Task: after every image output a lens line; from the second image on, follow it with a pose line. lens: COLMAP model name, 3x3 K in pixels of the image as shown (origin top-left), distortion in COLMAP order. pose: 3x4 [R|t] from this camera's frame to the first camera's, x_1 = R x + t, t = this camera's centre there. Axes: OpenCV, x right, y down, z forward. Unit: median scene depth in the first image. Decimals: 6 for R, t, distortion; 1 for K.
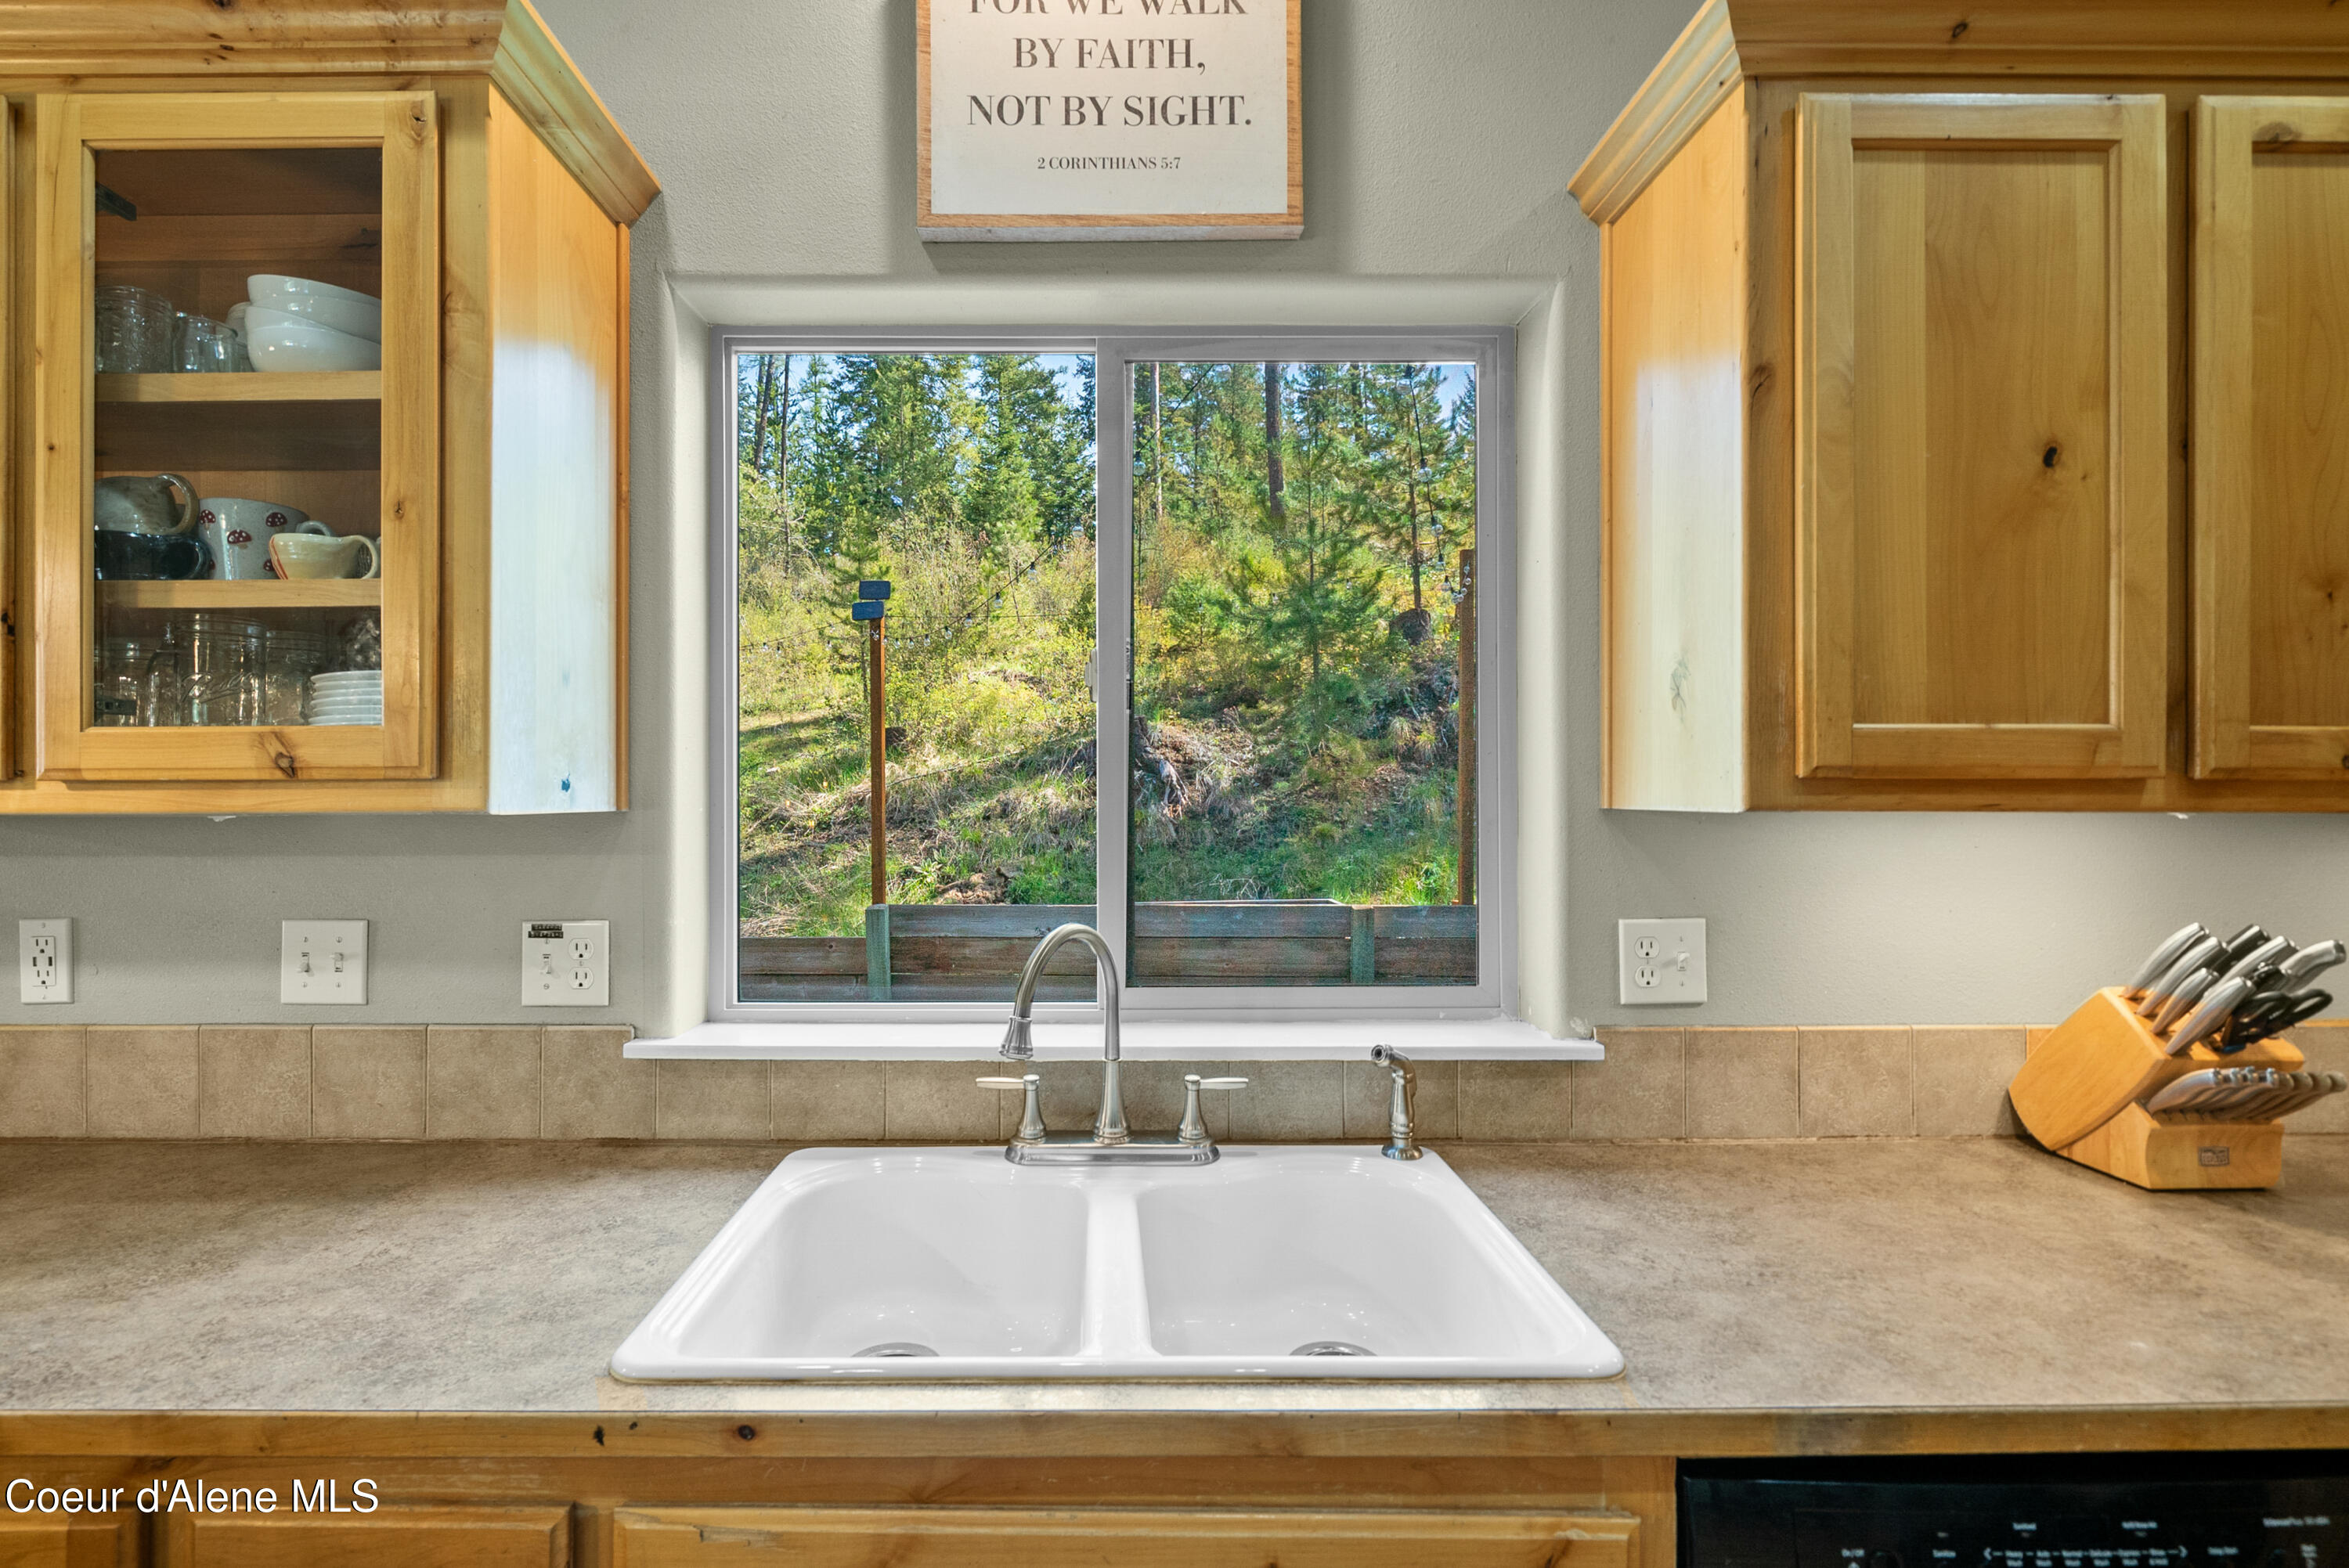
lens RADIAL K [[1092.6, 0, 1103.2], [0, 1092.6, 788.0], [0, 0, 1]] dist [-0.002263, -0.000393]
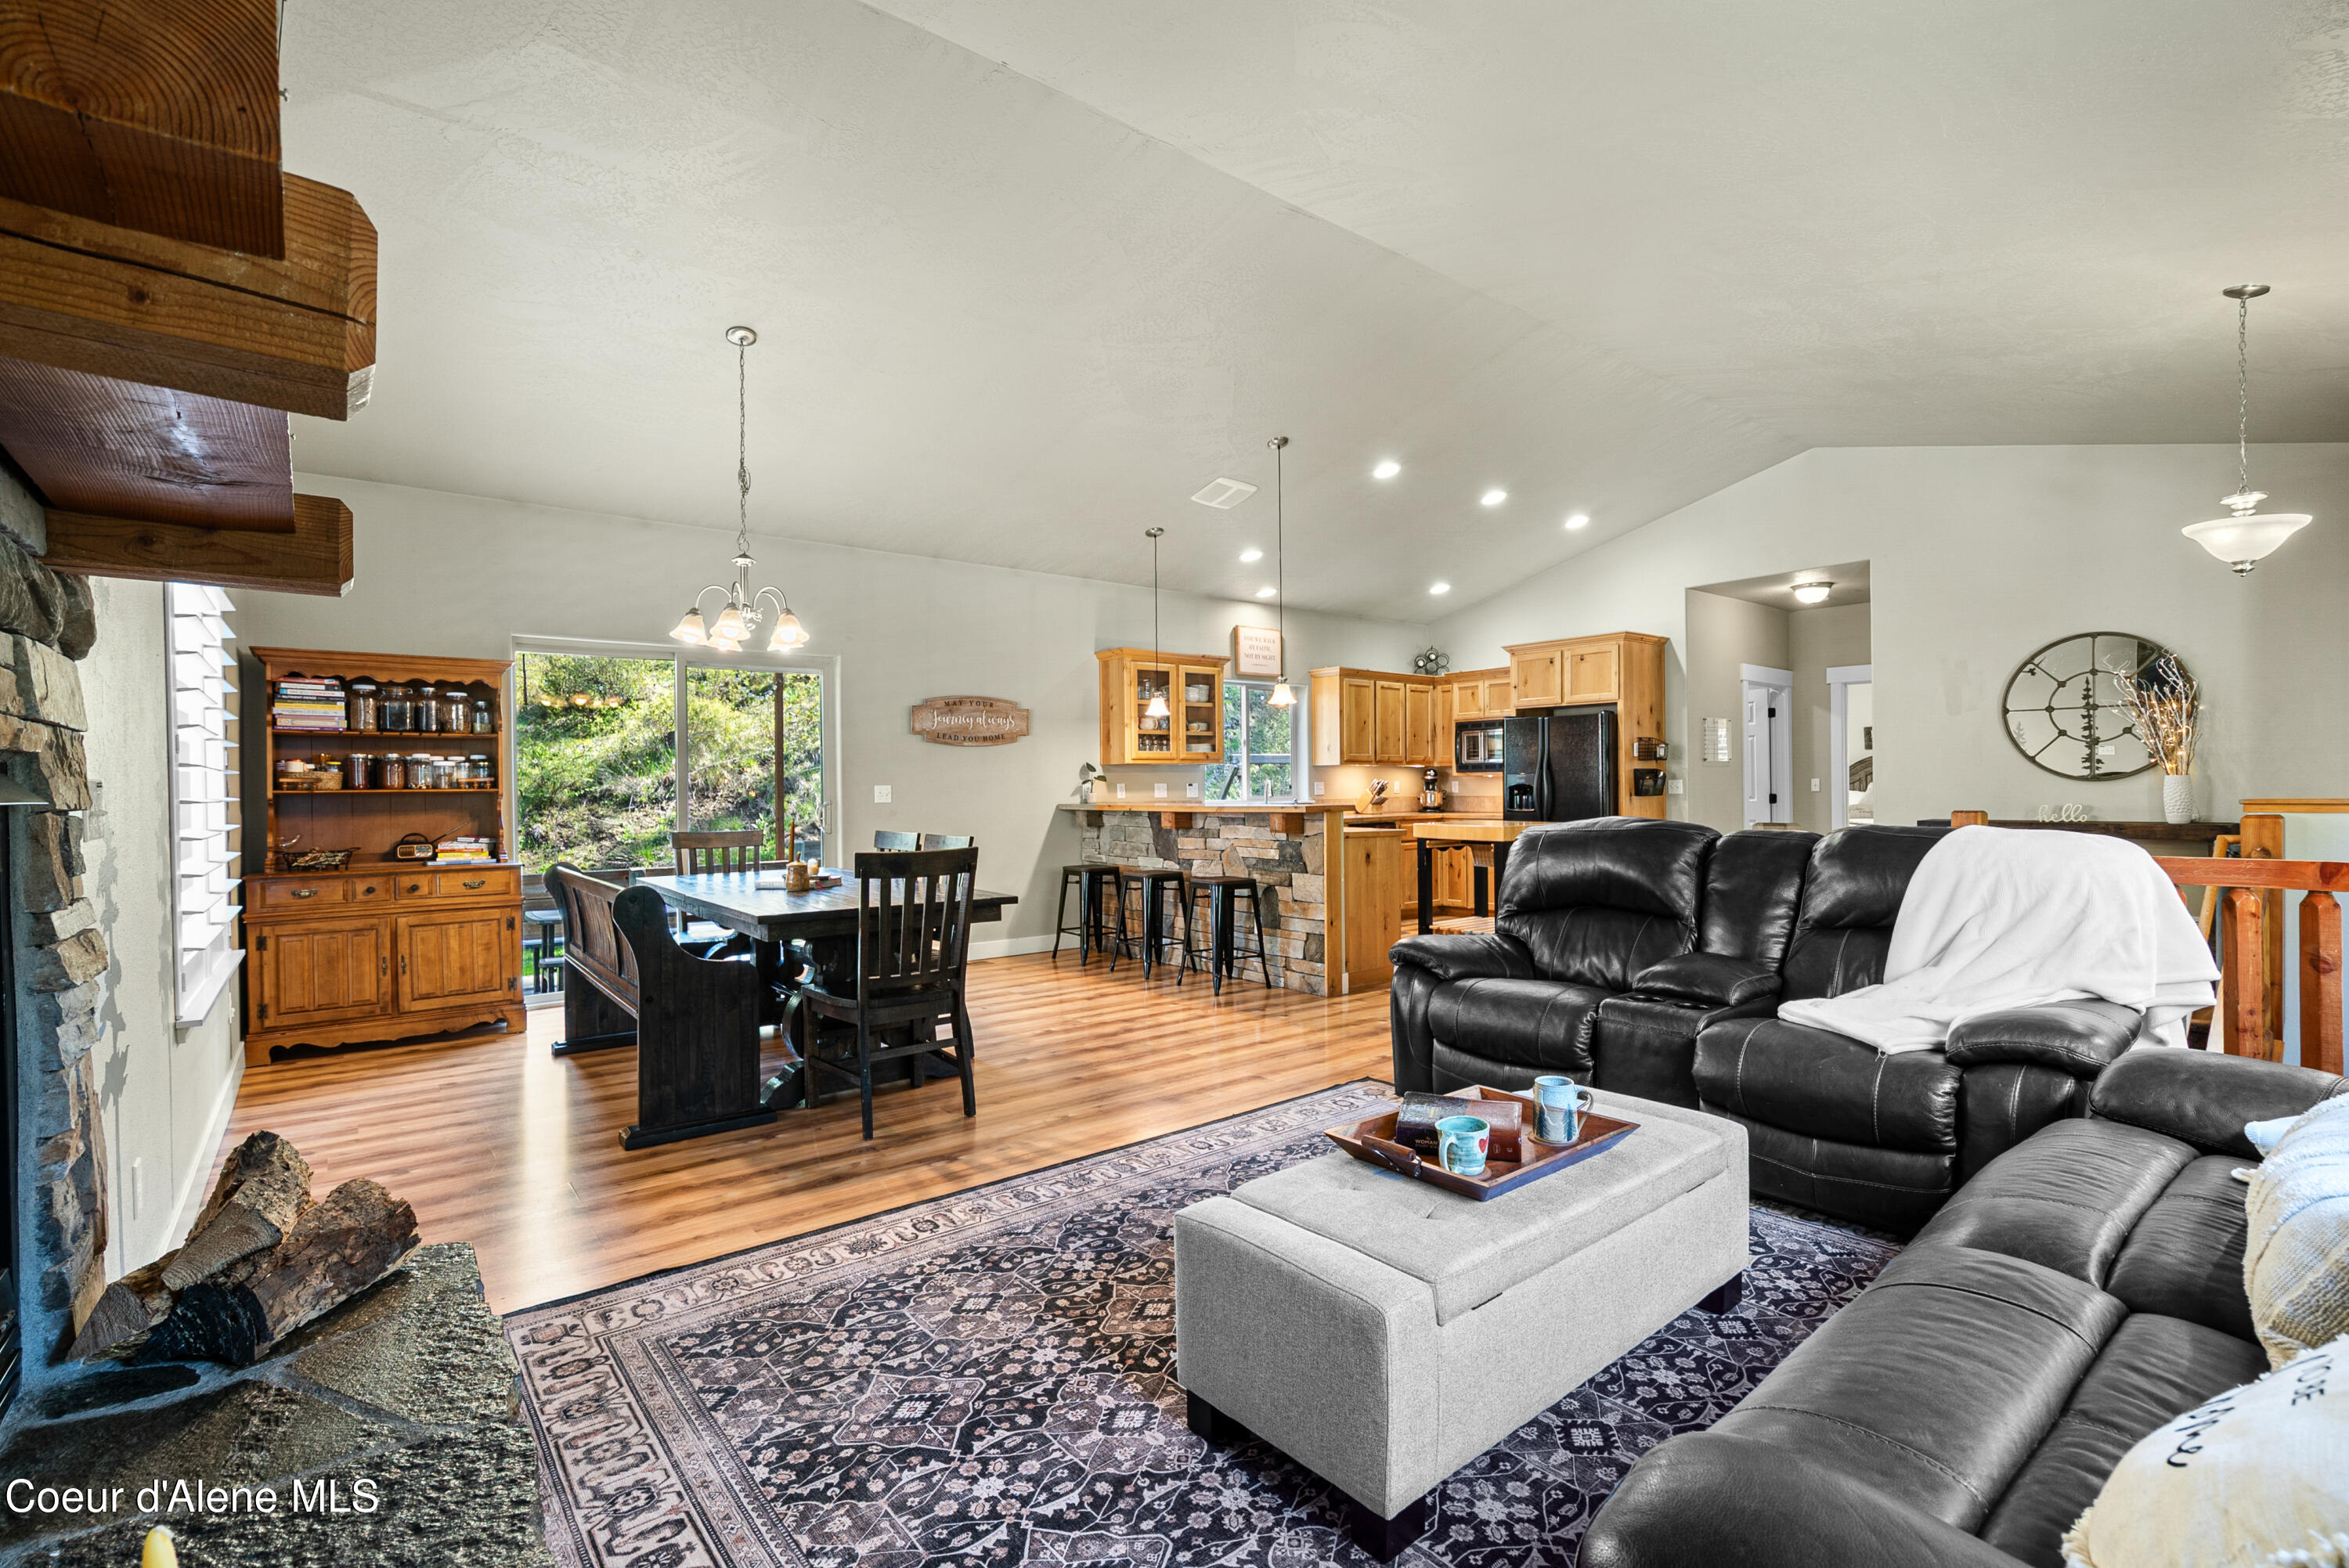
lens RADIAL K [[1059.0, 0, 1169.6], [0, 1059.0, 783.0], [0, 0, 1]] dist [-0.002602, 0.000225]
pose [[0.784389, -0.005259, 0.620247, -4.244762], [0.007108, 0.999975, -0.000509, 0.123437], [-0.620229, 0.004808, 0.784406, -3.532644]]
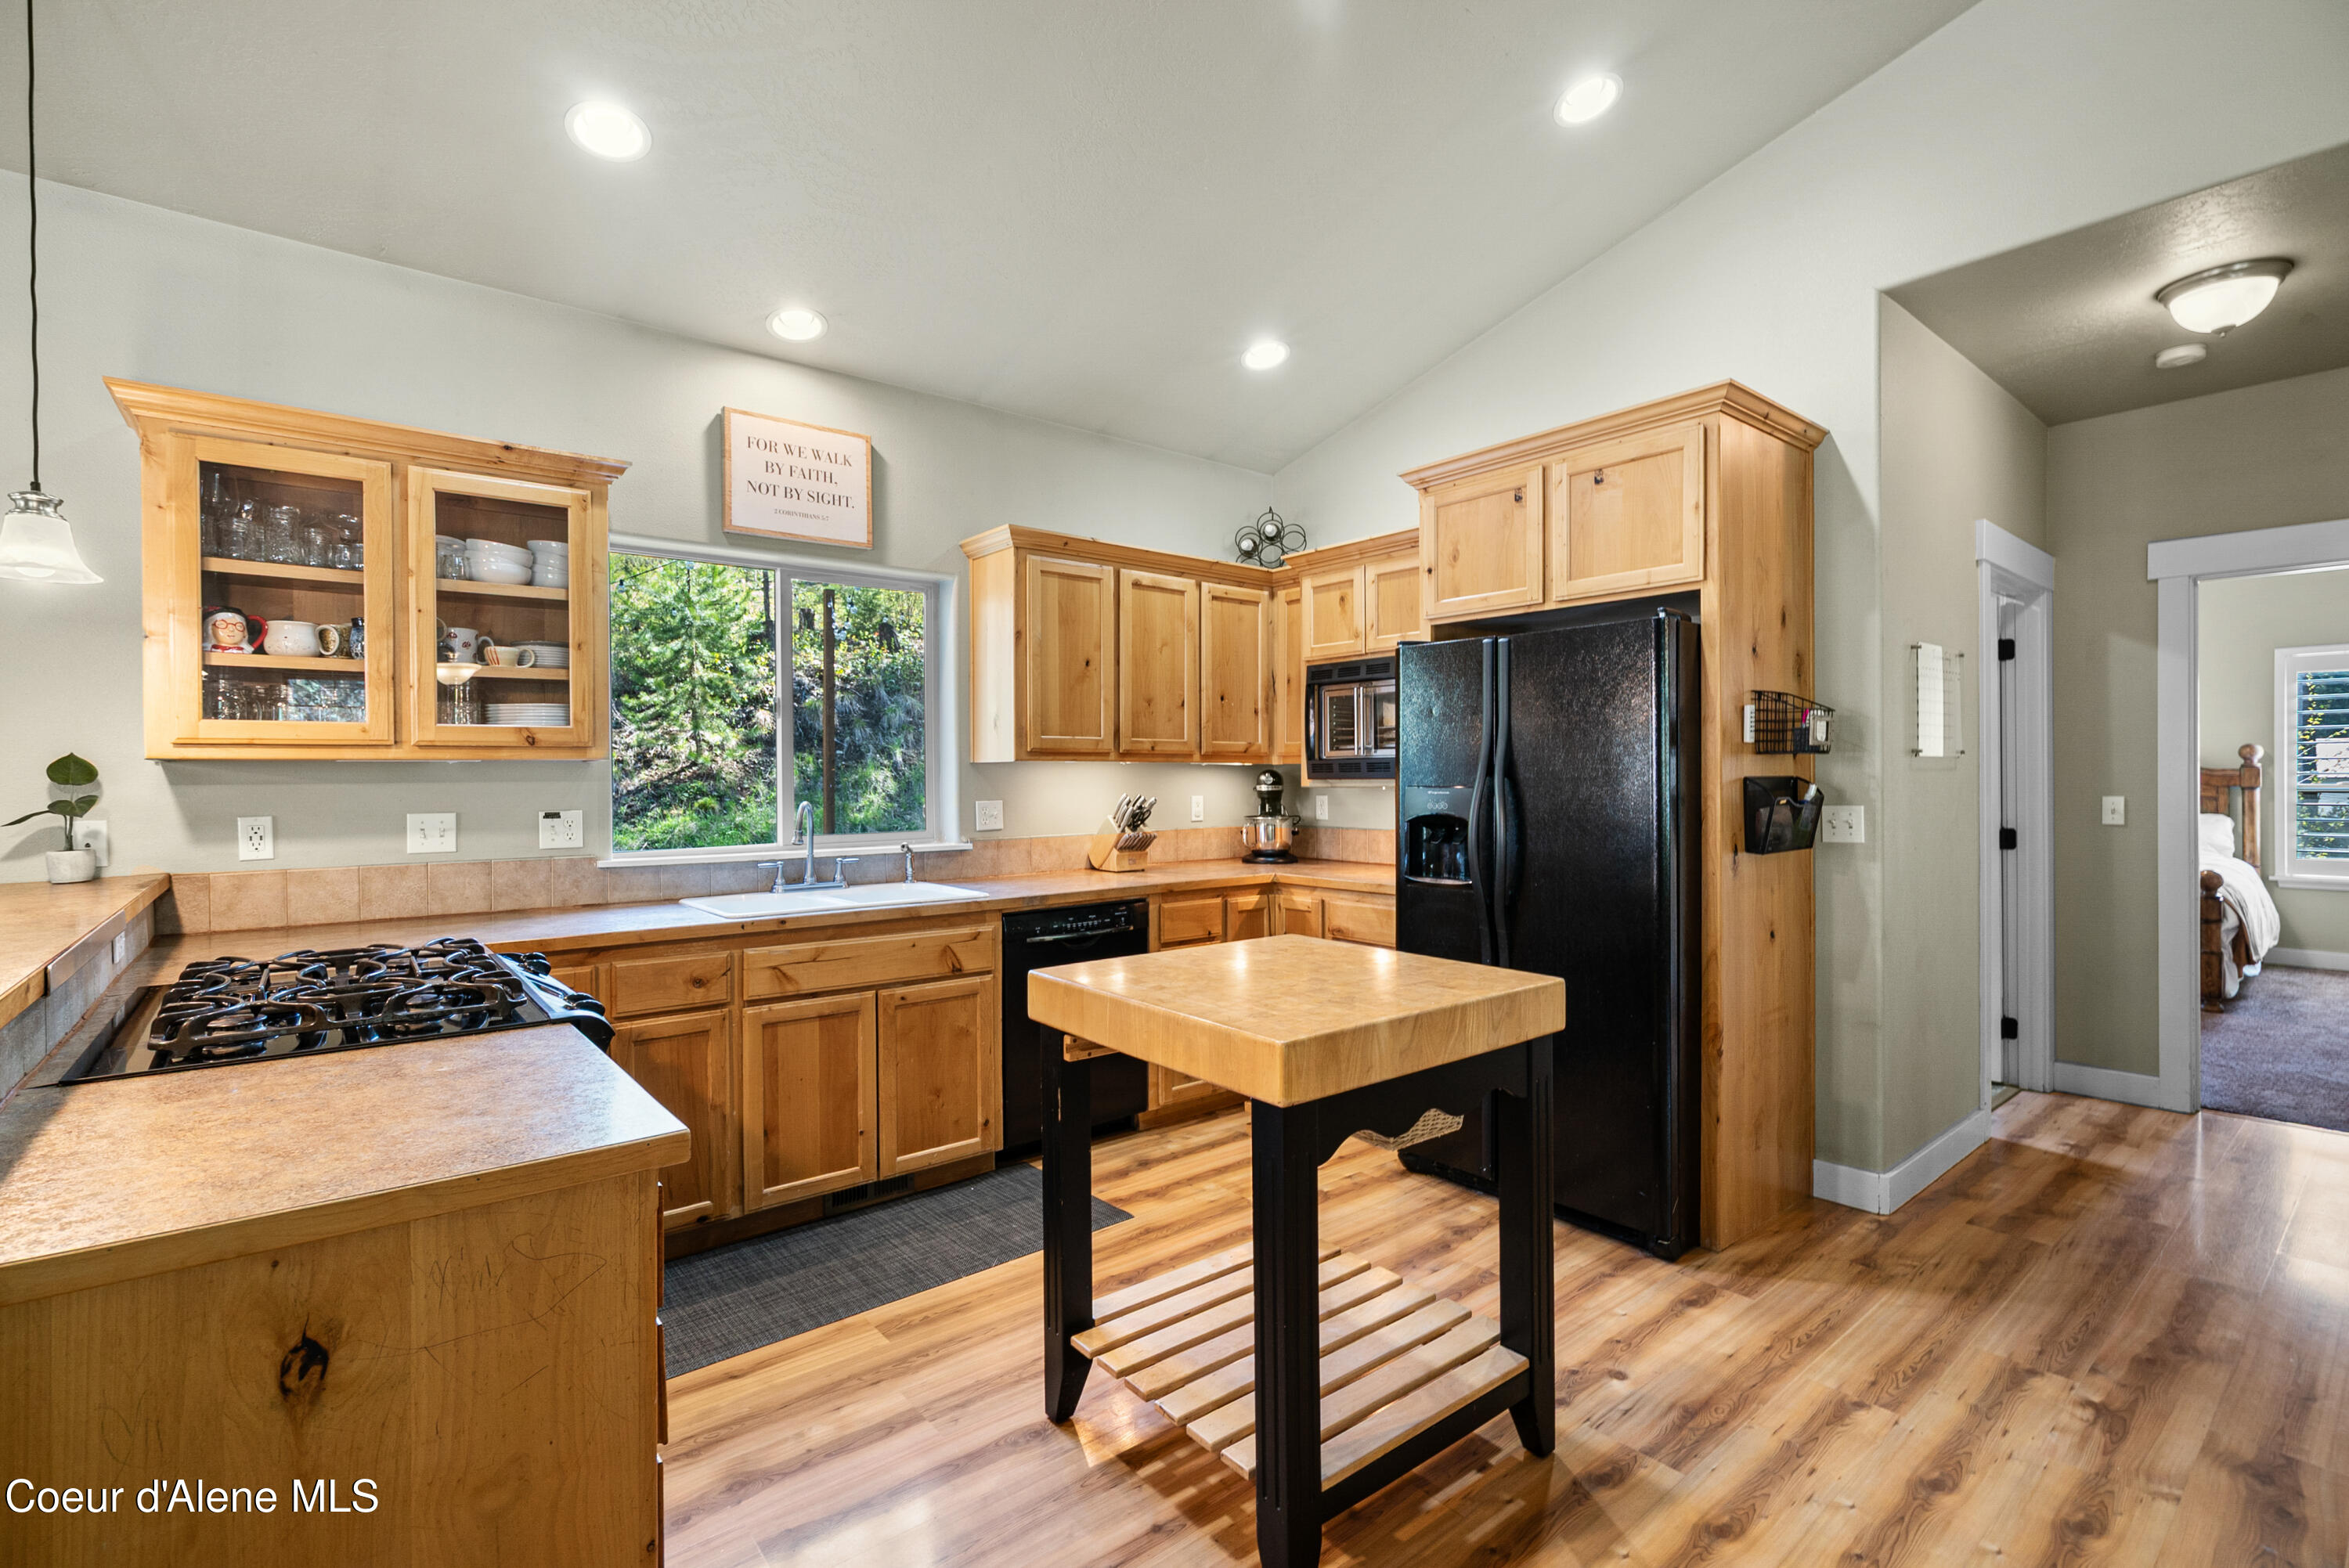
lens RADIAL K [[1064.1, 0, 1170.4], [0, 1064.1, 777.4], [0, 0, 1]] dist [-0.003363, 0.000216]
pose [[0.775833, -0.005392, 0.630915, -0.907044], [0.003955, 0.999985, 0.003682, 0.050195], [-0.630926, -0.000361, 0.775843, -1.511427]]
